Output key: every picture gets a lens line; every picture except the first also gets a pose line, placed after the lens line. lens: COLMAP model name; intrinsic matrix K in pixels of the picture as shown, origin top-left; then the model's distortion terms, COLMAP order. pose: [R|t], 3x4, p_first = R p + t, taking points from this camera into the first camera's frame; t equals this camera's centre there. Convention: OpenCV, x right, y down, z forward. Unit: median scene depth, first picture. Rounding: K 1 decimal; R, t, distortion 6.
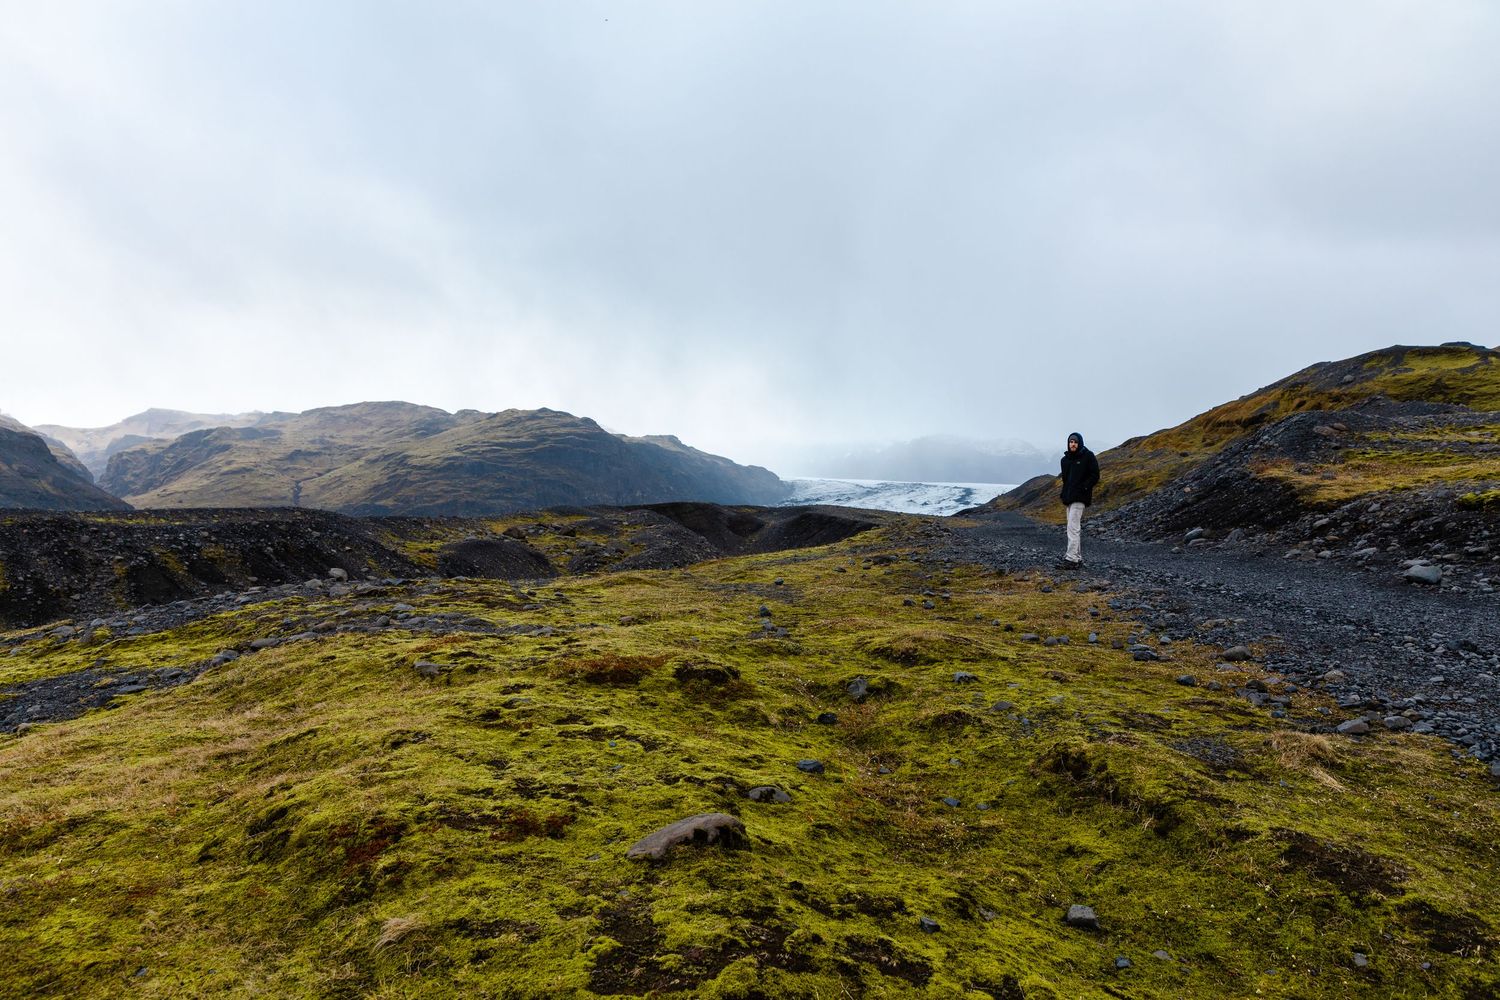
lens RADIAL K [[1009.0, 0, 752.0], [0, 1009.0, 501.9], [0, 0, 1]] dist [0.016232, 0.001847]
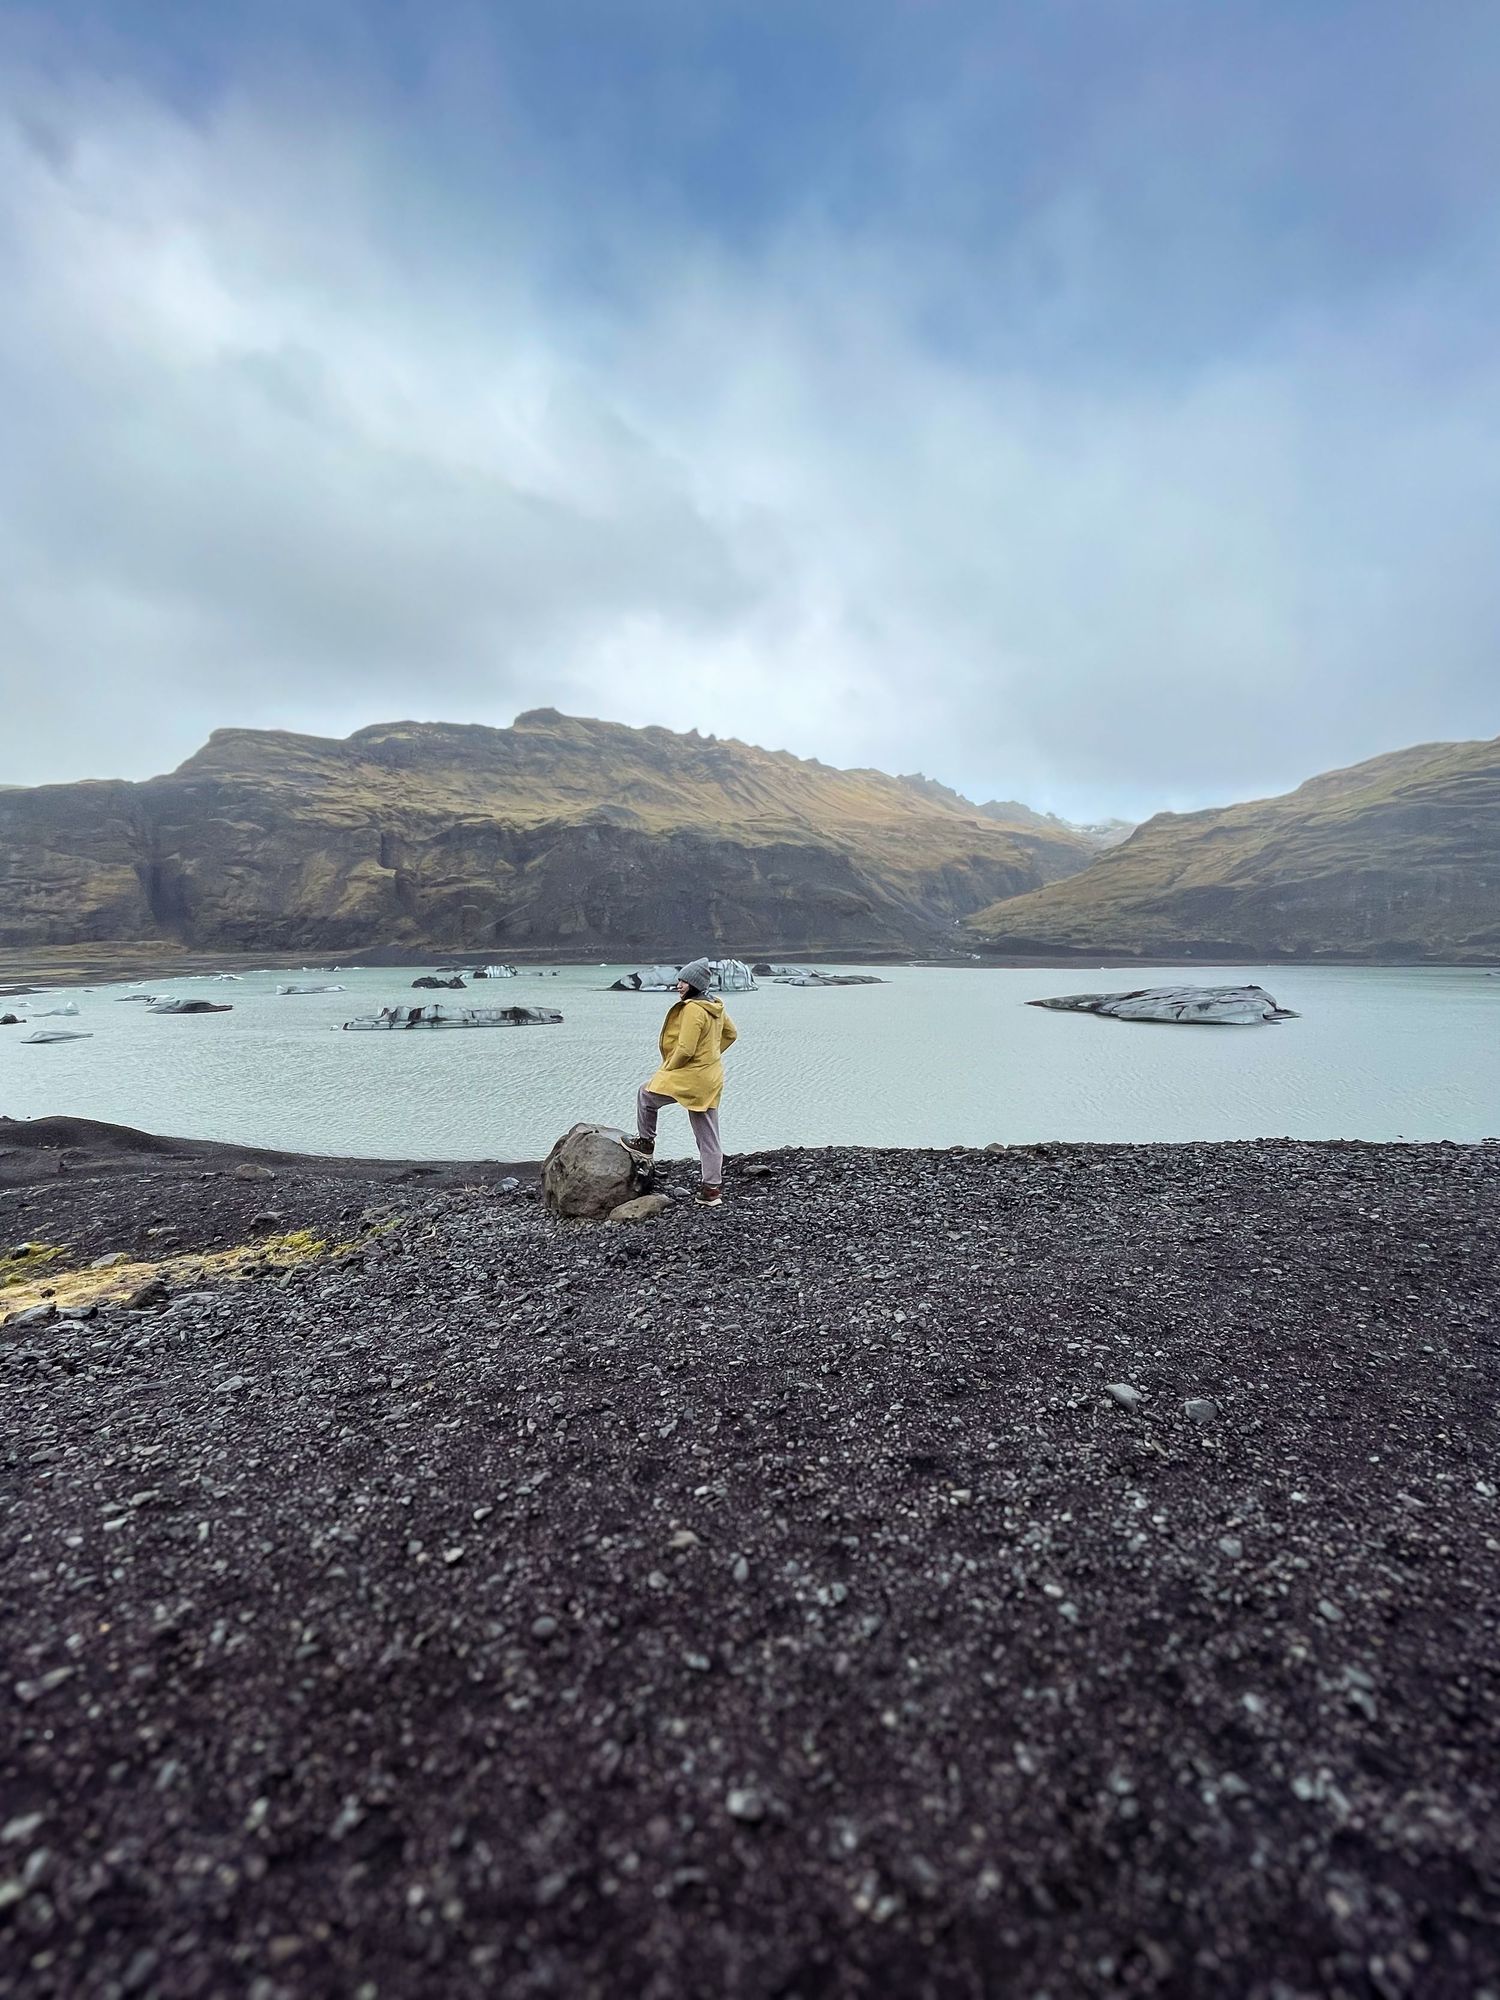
lens RADIAL K [[814.4, 0, 748.8], [0, 814.4, 987.9], [0, 0, 1]] dist [-0.002002, -0.000516]
pose [[0.341611, 0.049477, -0.938538, 0.071243], [0.053951, 0.995934, 0.072139, 0.014108], [0.938292, -0.075278, 0.337553, 0.433190]]
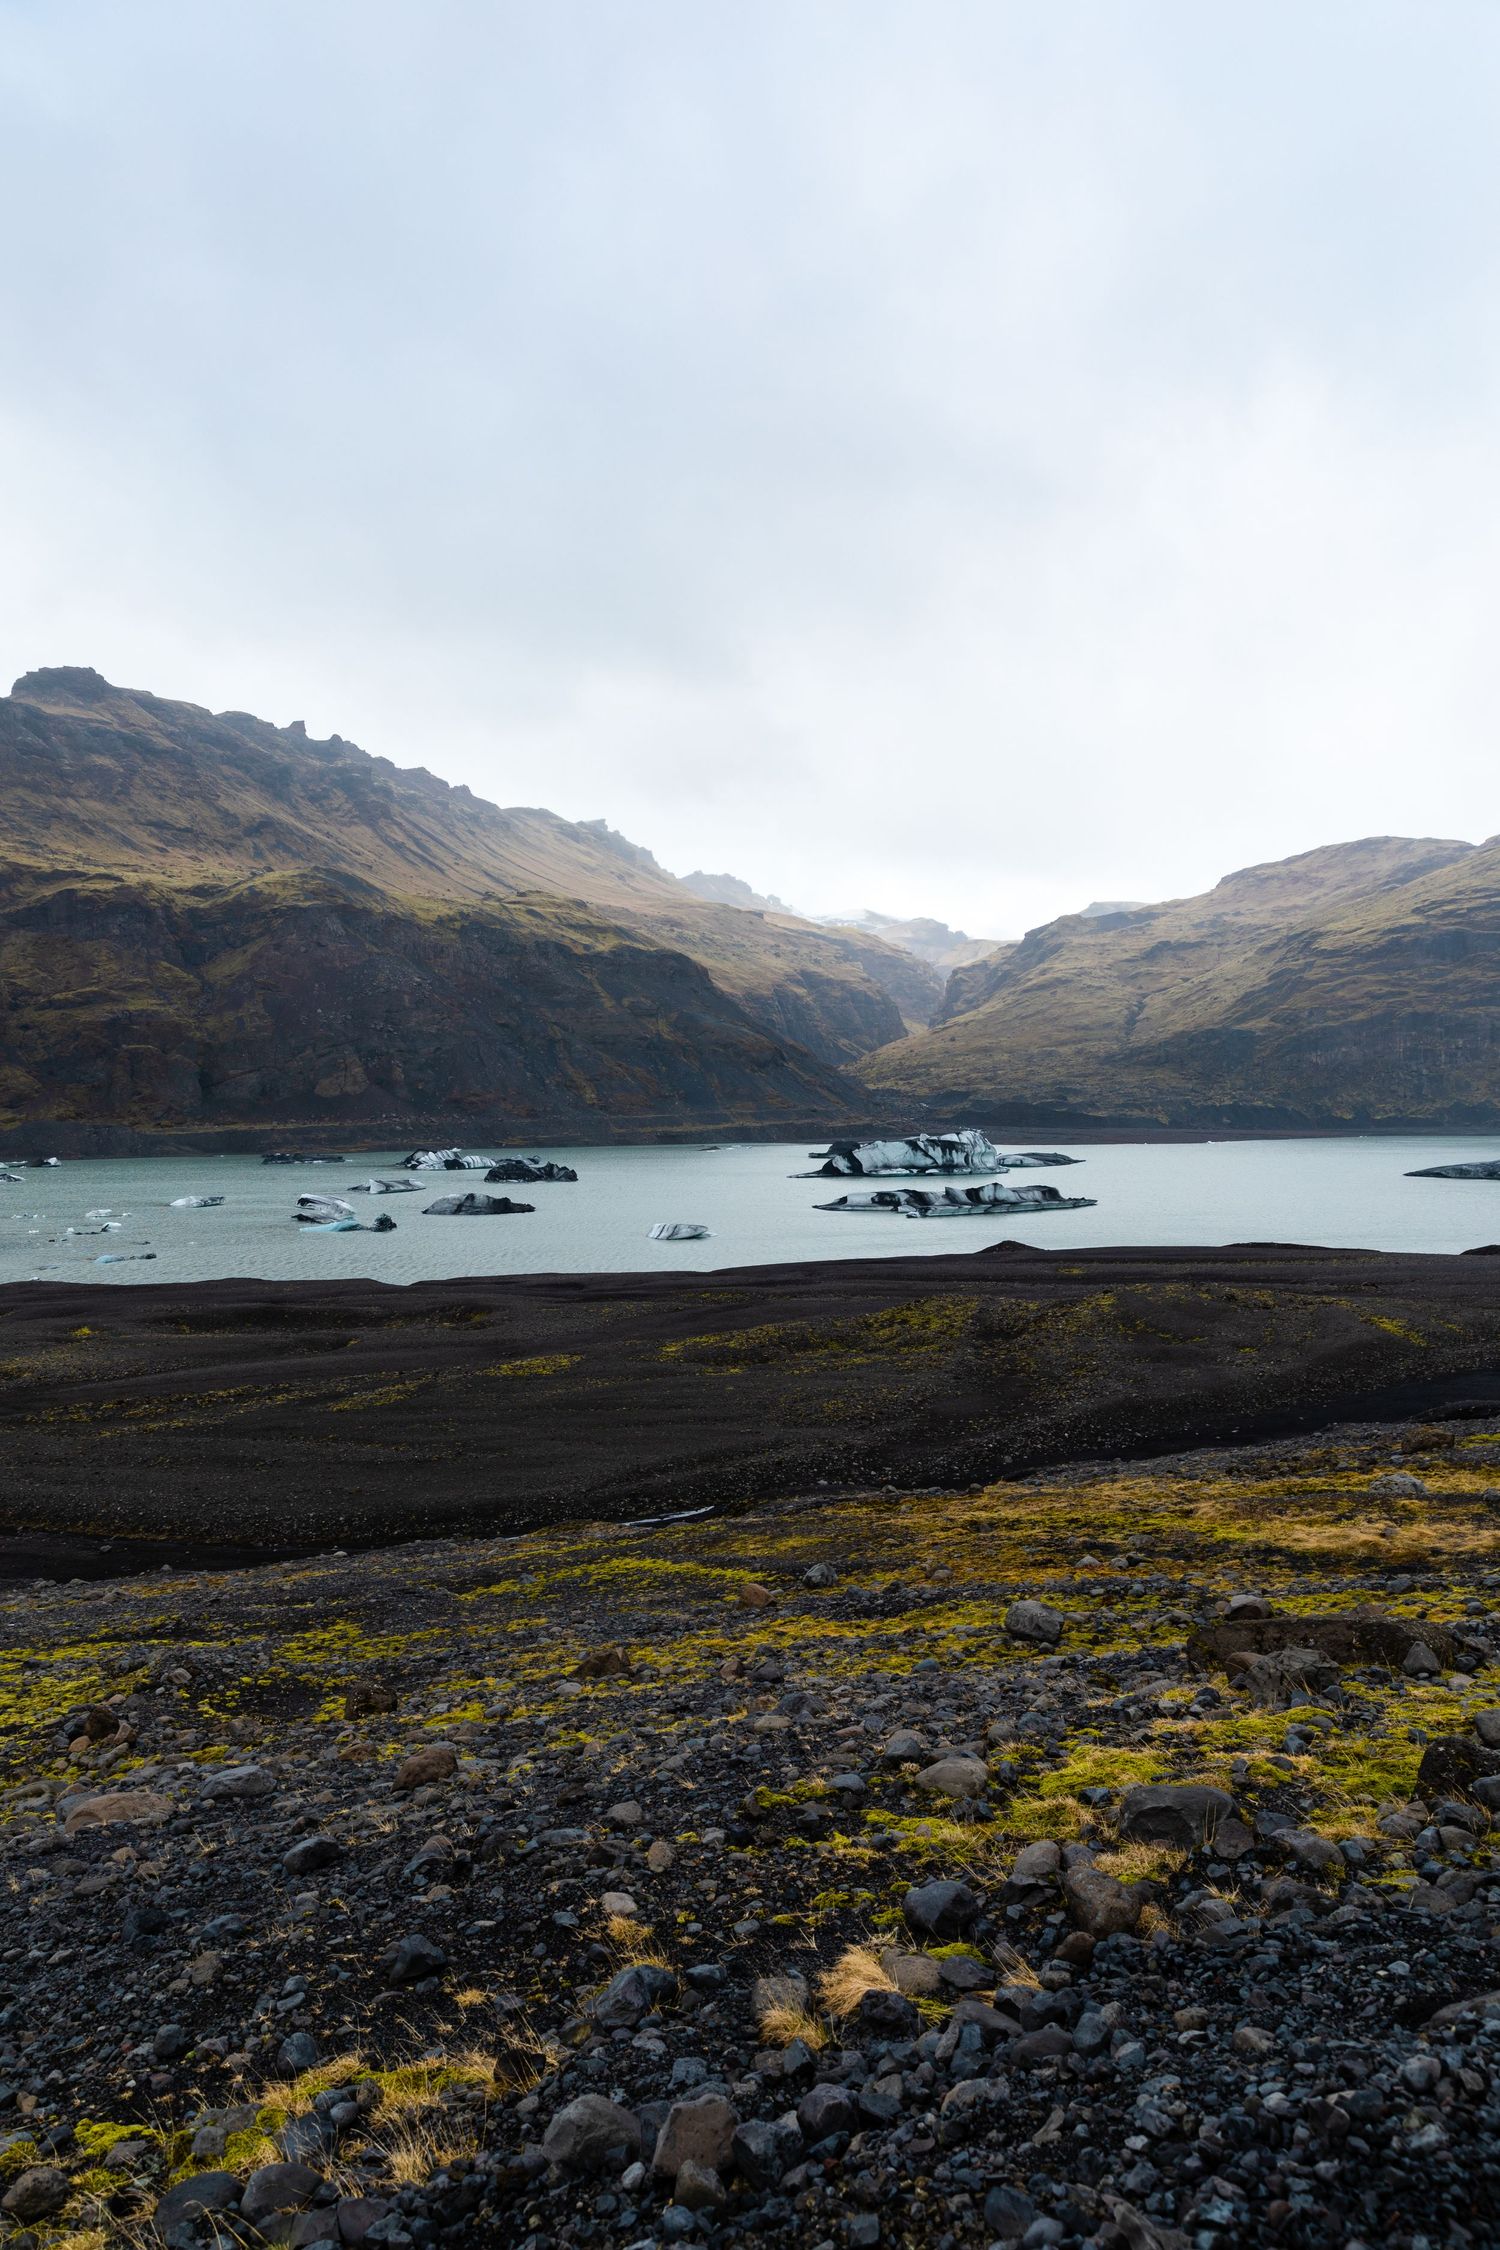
lens RADIAL K [[1513.6, 0, 745.3], [0, 1513.6, 1130.6], [0, 0, 1]] dist [0.016232, 0.001847]
pose [[0.668897, 0.002198, -0.743352, 0.050300], [0.050387, 0.997562, 0.048290, 0.004196], [0.741645, -0.069756, 0.667156, 0.247103]]
